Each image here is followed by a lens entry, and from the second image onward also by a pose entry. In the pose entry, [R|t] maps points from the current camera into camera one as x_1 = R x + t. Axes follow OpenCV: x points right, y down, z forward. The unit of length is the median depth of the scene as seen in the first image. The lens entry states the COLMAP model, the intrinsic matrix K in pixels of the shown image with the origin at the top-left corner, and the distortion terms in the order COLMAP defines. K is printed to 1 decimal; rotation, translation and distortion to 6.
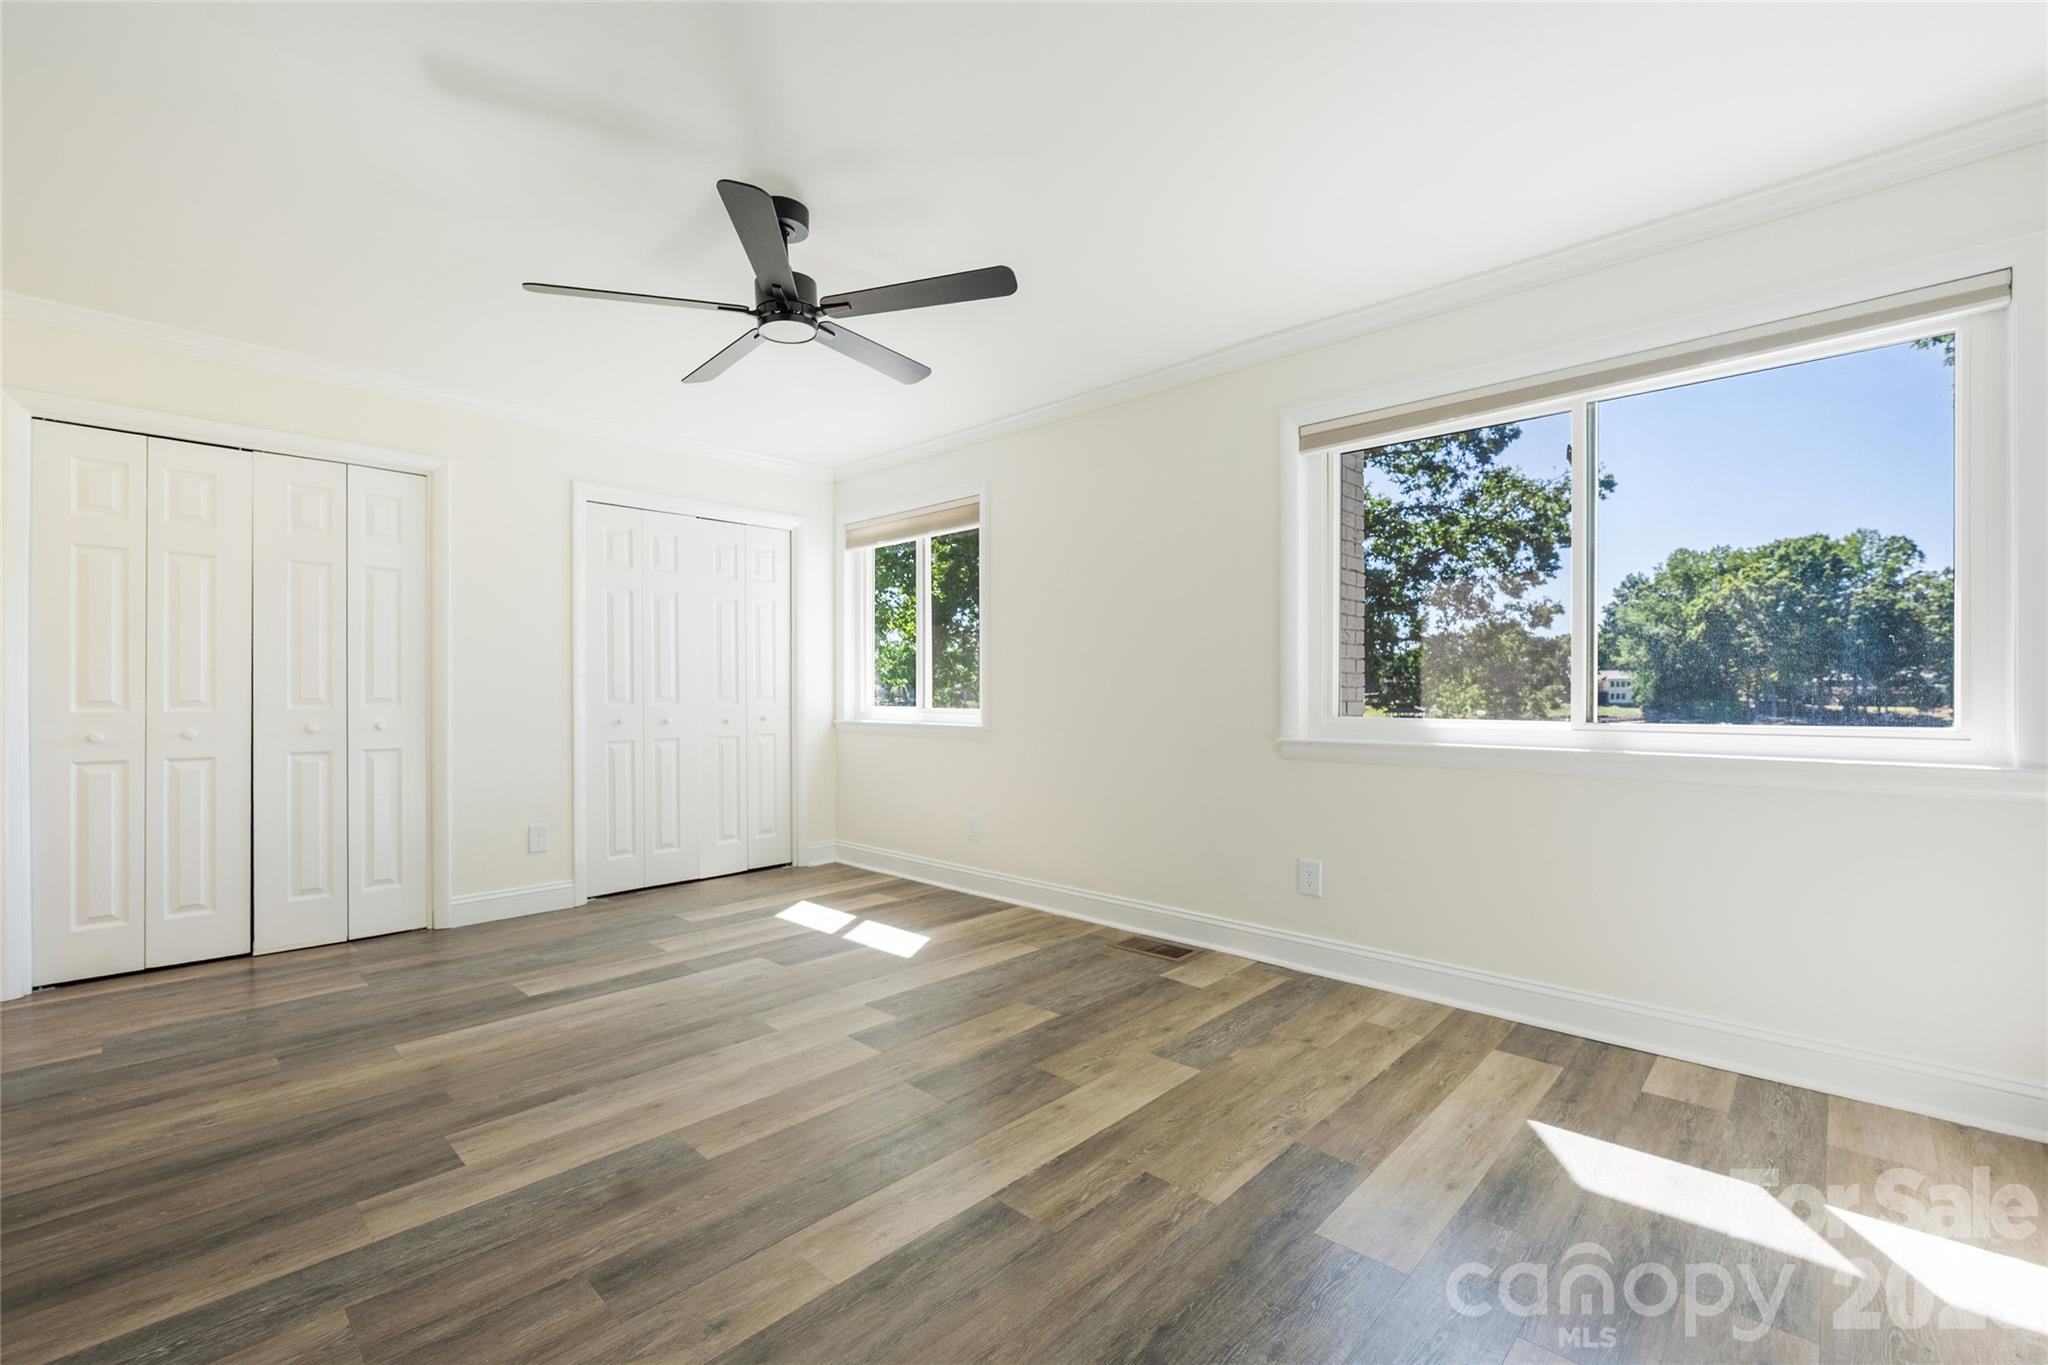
lens RADIAL K [[866.1, 0, 1017.0], [0, 866.1, 691.7], [0, 0, 1]] dist [-0.002810, 0.000084]
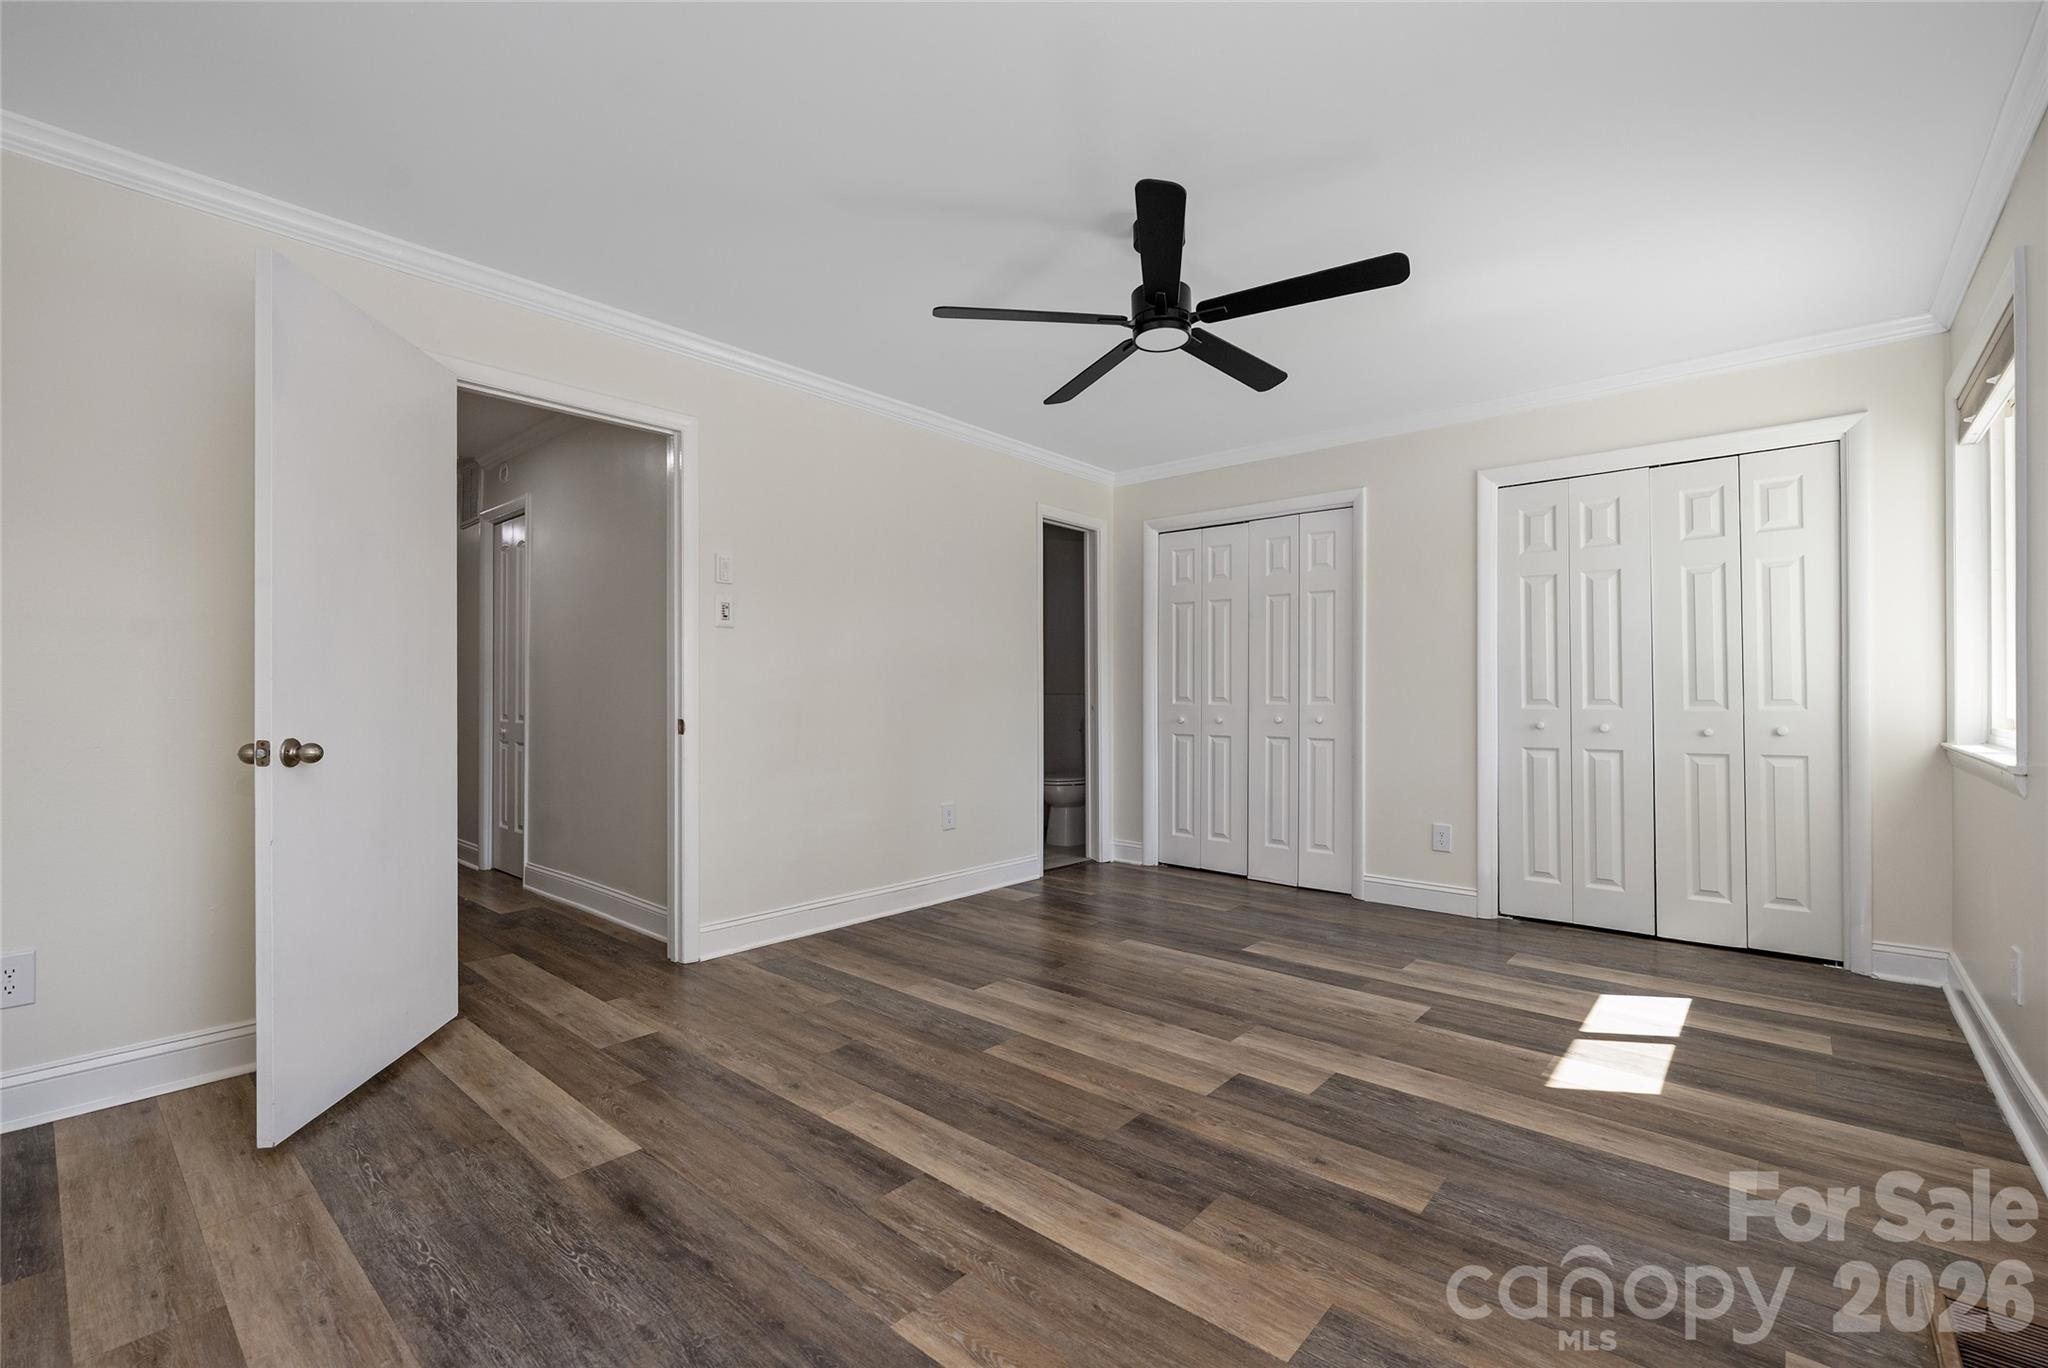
lens RADIAL K [[891.5, 0, 1019.7], [0, 891.5, 687.3], [0, 0, 1]] dist [-0.005453, -0.000169]
pose [[0.040163, -0.004942, -0.999181, 0.692766], [-0.001734, 0.999986, -0.005016, 0.000949], [0.999192, 0.001934, 0.040154, 0.705343]]
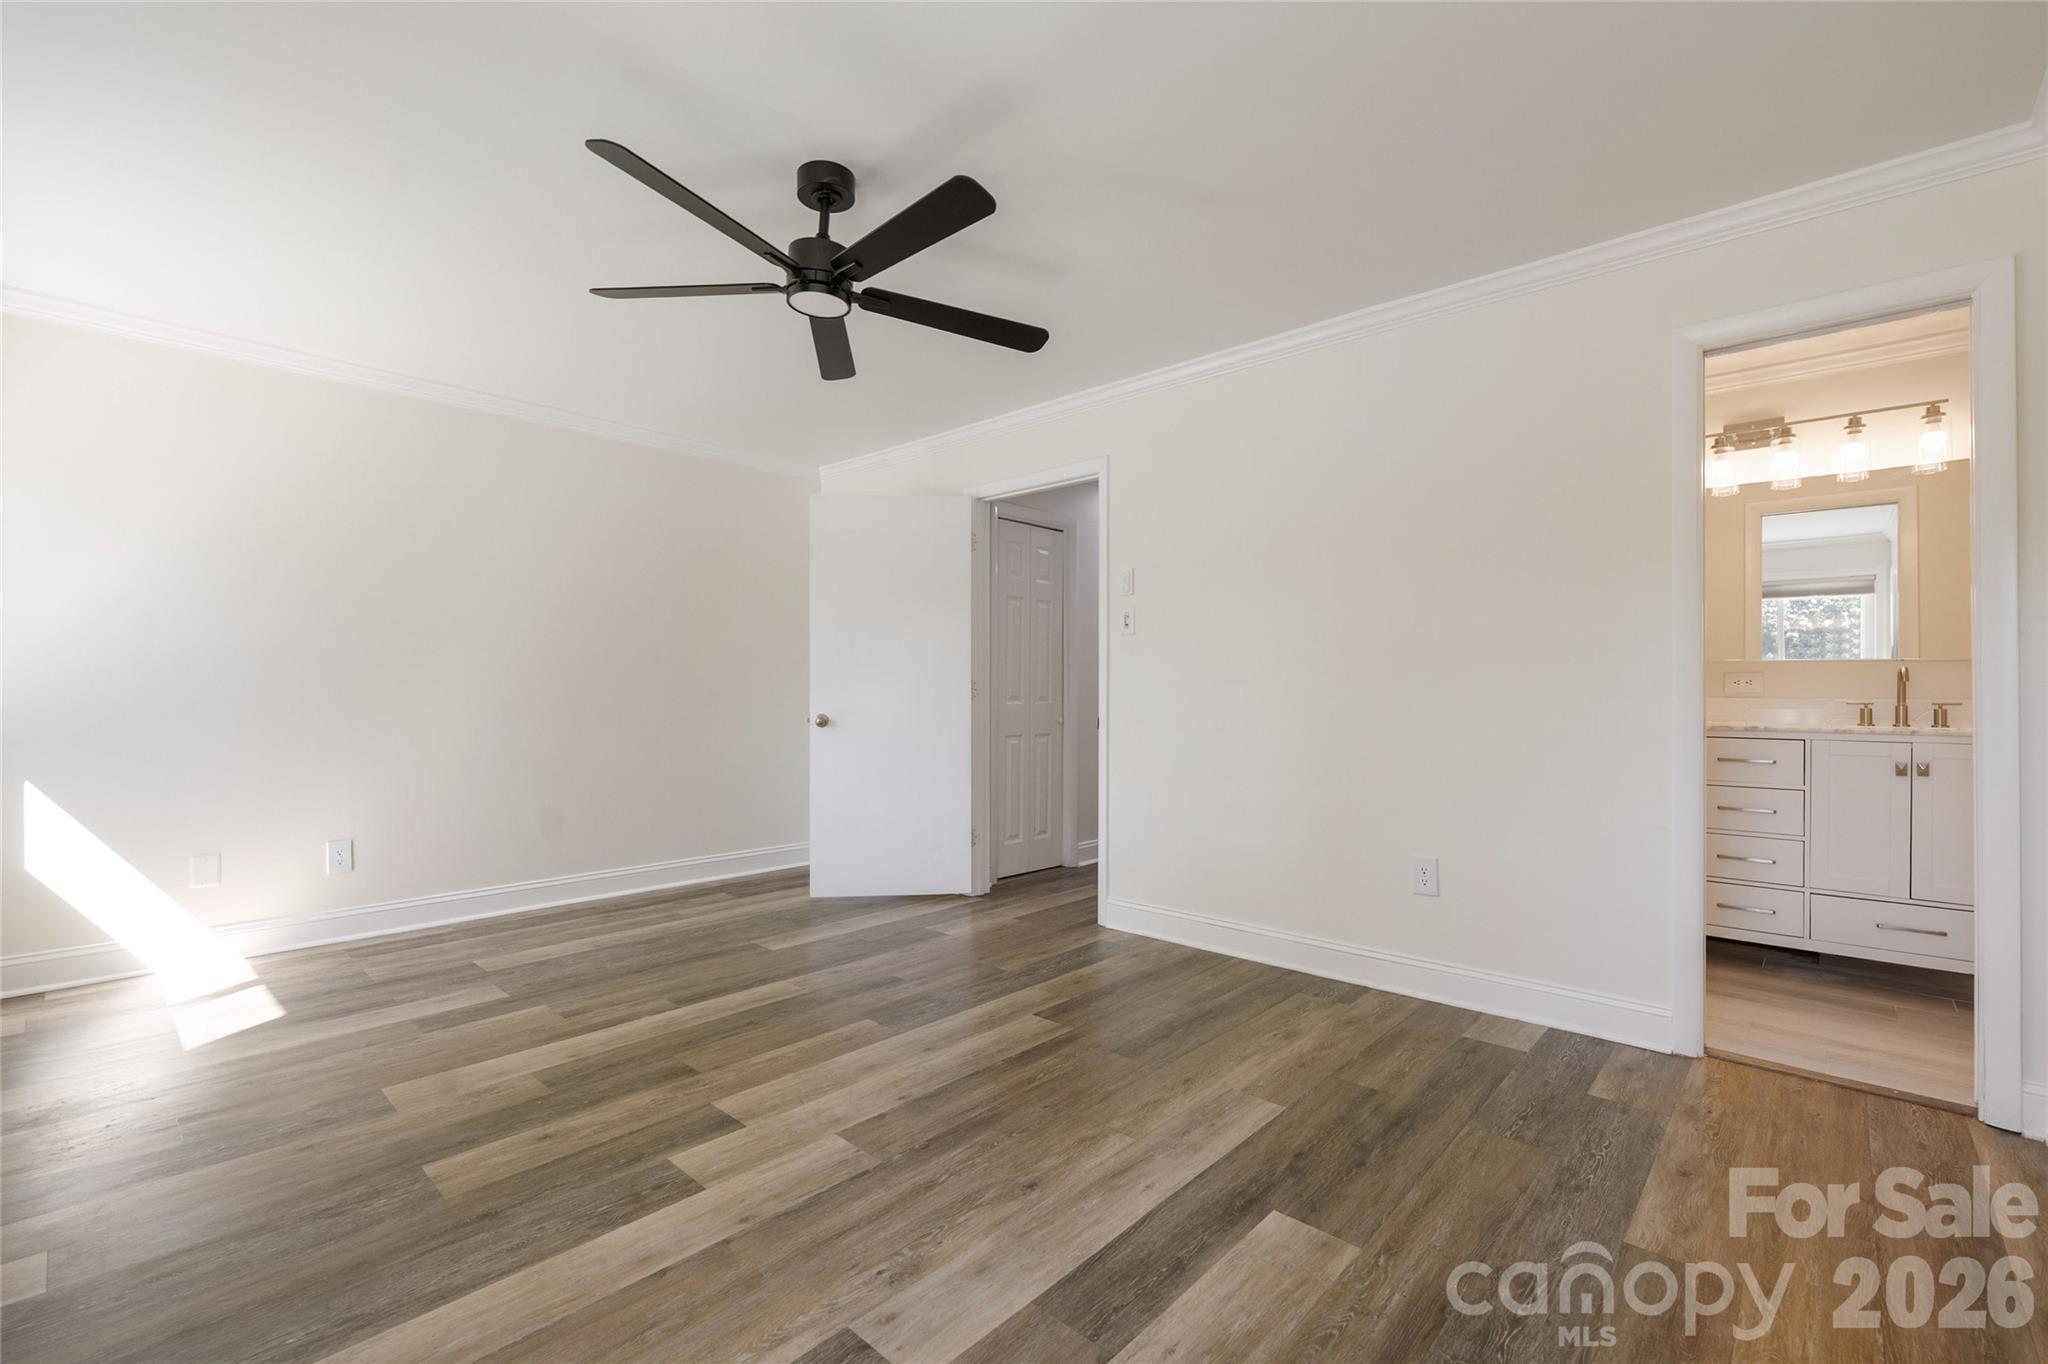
lens RADIAL K [[891.5, 0, 1019.7], [0, 891.5, 685.3], [0, 0, 1]] dist [-0.005453, -0.000169]
pose [[-0.999986, -0.002490, -0.004582, -0.422551], [-0.002444, 0.999947, -0.010018, 0.004188], [0.004607, -0.010007, -0.999939, 1.741653]]
